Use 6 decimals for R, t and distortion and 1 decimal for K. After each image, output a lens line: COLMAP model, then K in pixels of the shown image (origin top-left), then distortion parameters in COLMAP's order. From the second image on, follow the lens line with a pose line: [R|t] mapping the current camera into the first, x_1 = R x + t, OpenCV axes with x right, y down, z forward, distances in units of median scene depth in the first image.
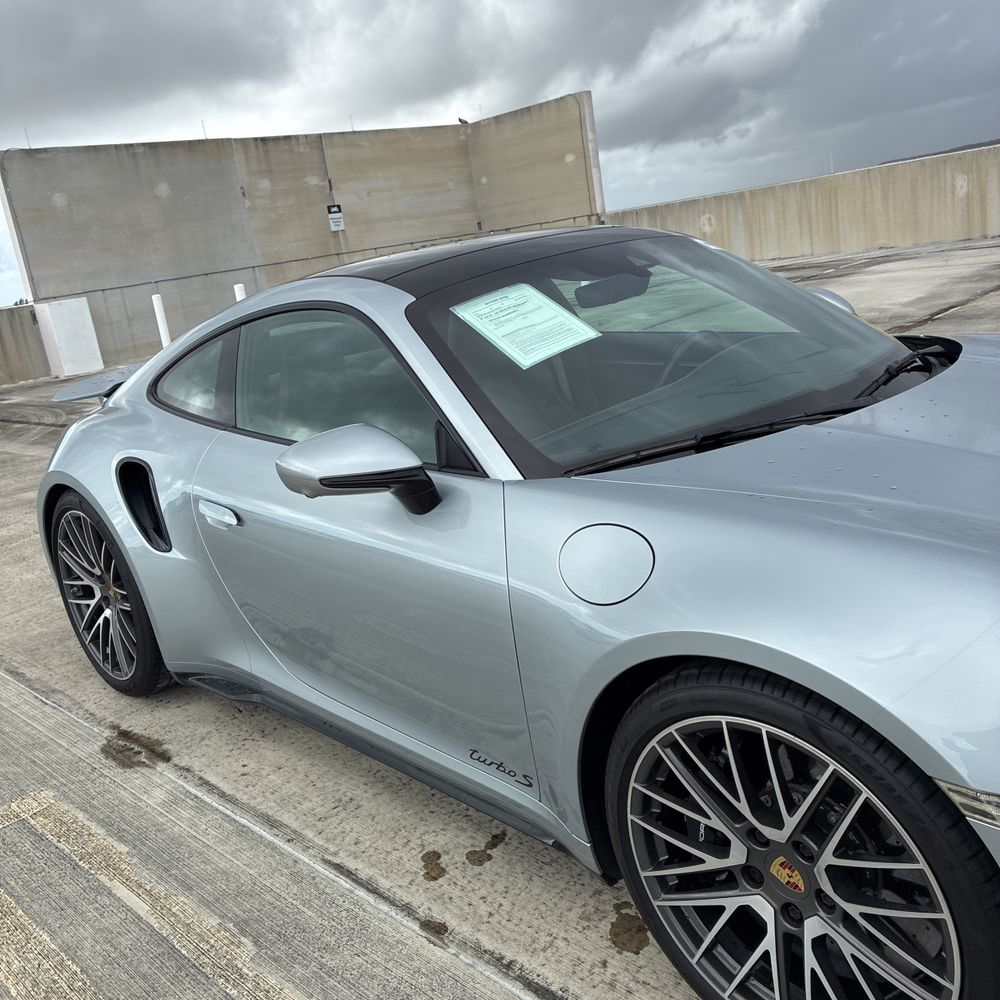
lens RADIAL K [[1017.3, 0, 485.9], [0, 1017.3, 500.3], [0, 0, 1]] dist [0.021311, 0.000000]
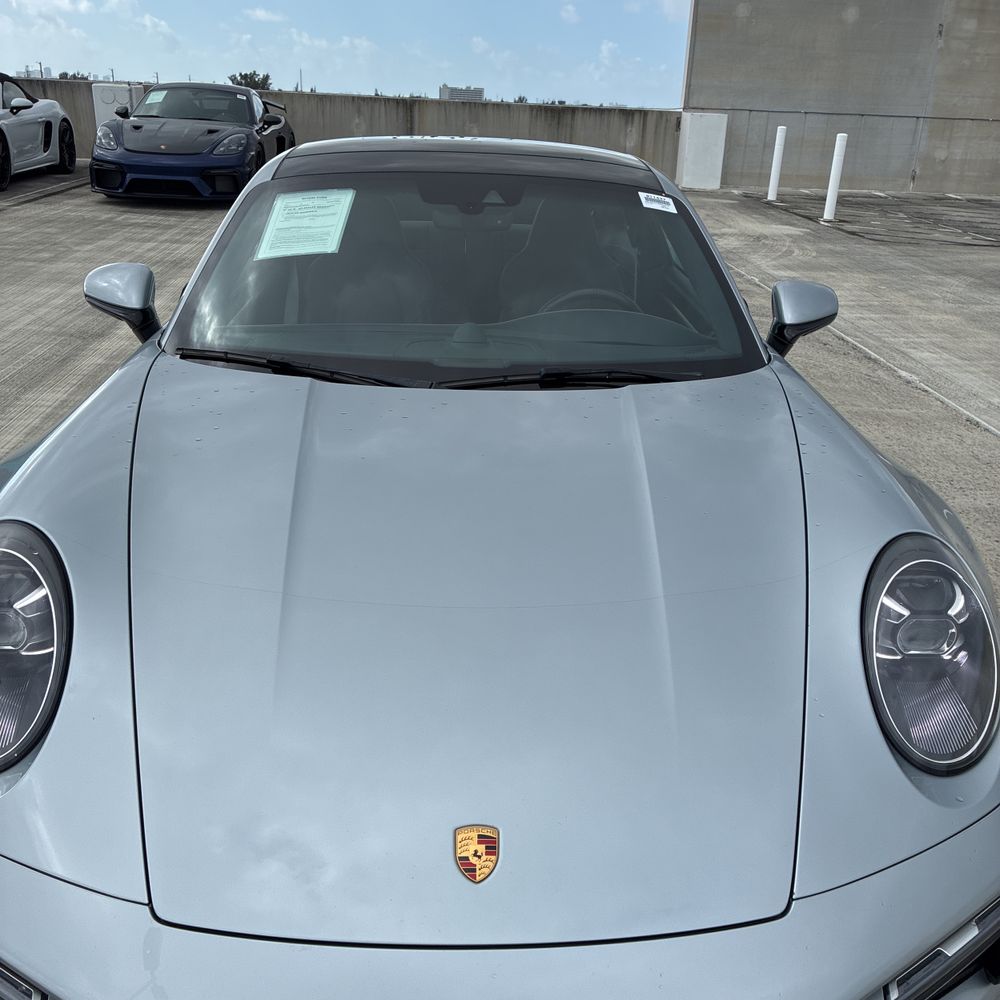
lens RADIAL K [[1017.3, 0, 512.1], [0, 1017.3, 516.9], [0, 0, 1]] dist [0.021311, 0.000000]
pose [[0.752026, 0.411629, -0.514800, 0.689438], [-0.315570, 0.910543, 0.267073, -0.187490], [0.578682, -0.038390, 0.814649, 0.144634]]
